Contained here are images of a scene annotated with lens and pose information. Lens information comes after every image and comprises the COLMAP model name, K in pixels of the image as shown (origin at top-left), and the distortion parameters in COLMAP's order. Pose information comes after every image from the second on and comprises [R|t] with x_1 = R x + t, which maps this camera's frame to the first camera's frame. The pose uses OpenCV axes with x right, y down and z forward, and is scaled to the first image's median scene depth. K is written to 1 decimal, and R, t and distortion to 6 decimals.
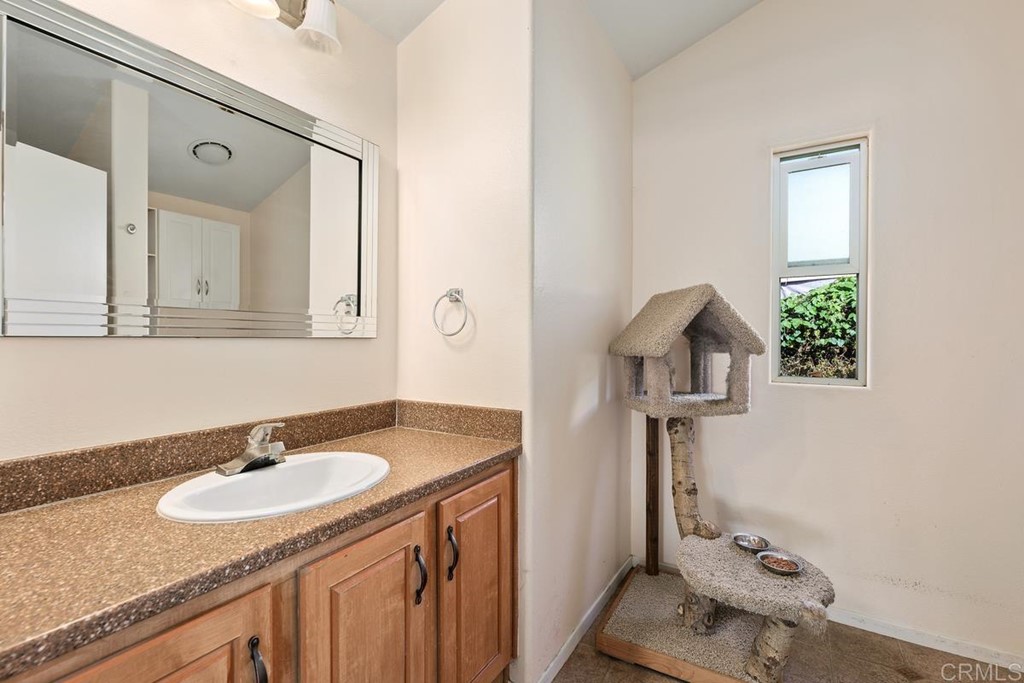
lens RADIAL K [[460.7, 0, 512.0], [0, 460.7, 341.5], [0, 0, 1]] dist [0.000153, 0.000039]
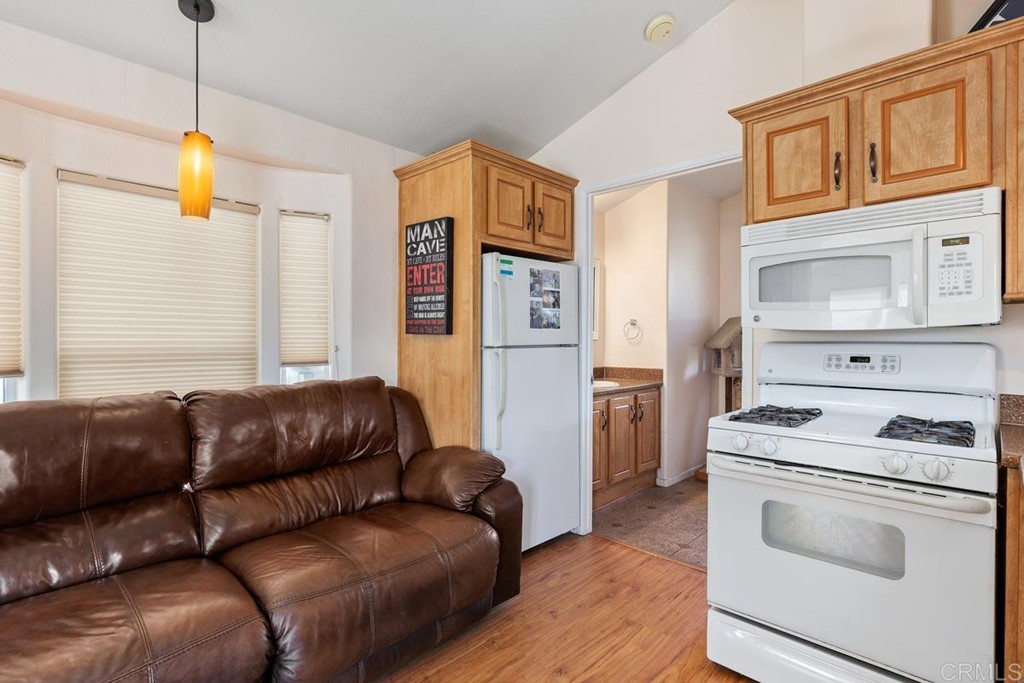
lens RADIAL K [[499.5, 0, 512.0], [0, 499.5, 341.5], [0, 0, 1]] dist [-0.001015, -0.000143]
pose [[0.975834, 0.002829, -0.218493, -0.139481], [-0.003345, 0.999992, -0.001990, 0.006447], [0.218485, 0.002673, 0.975837, -1.368234]]
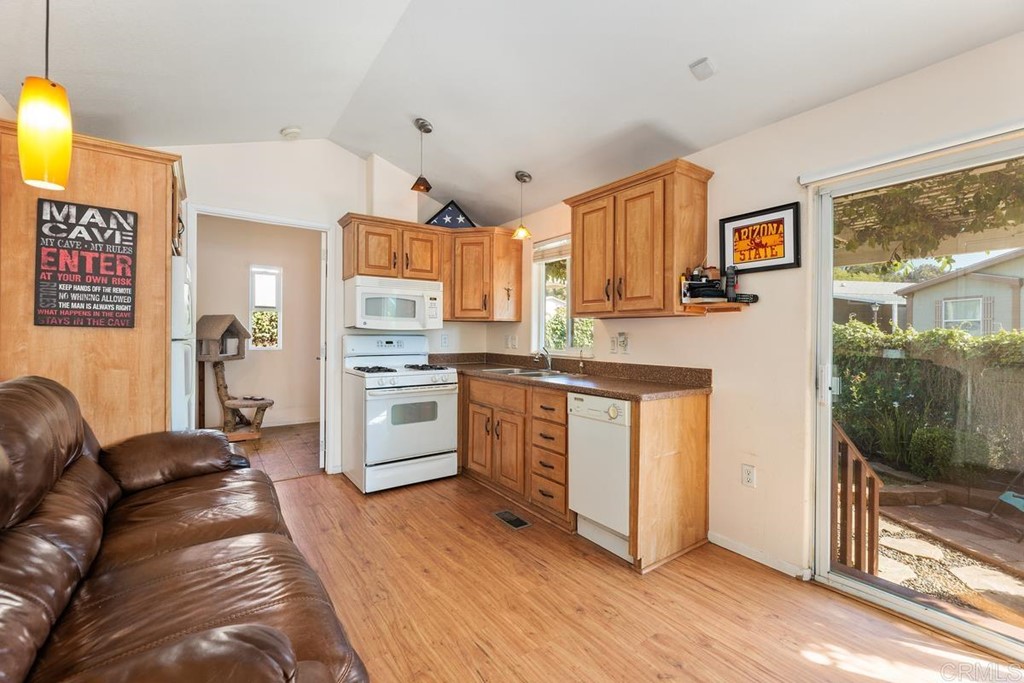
lens RADIAL K [[424.4, 0, 510.3], [0, 424.4, 335.8], [0, 0, 1]] dist [-0.000035, 0.000013]
pose [[0.393042, 0.000556, 0.919520, -1.211477], [-0.001128, 0.999999, -0.000122, 0.006823], [-0.919520, -0.000989, 0.393042, -1.494865]]
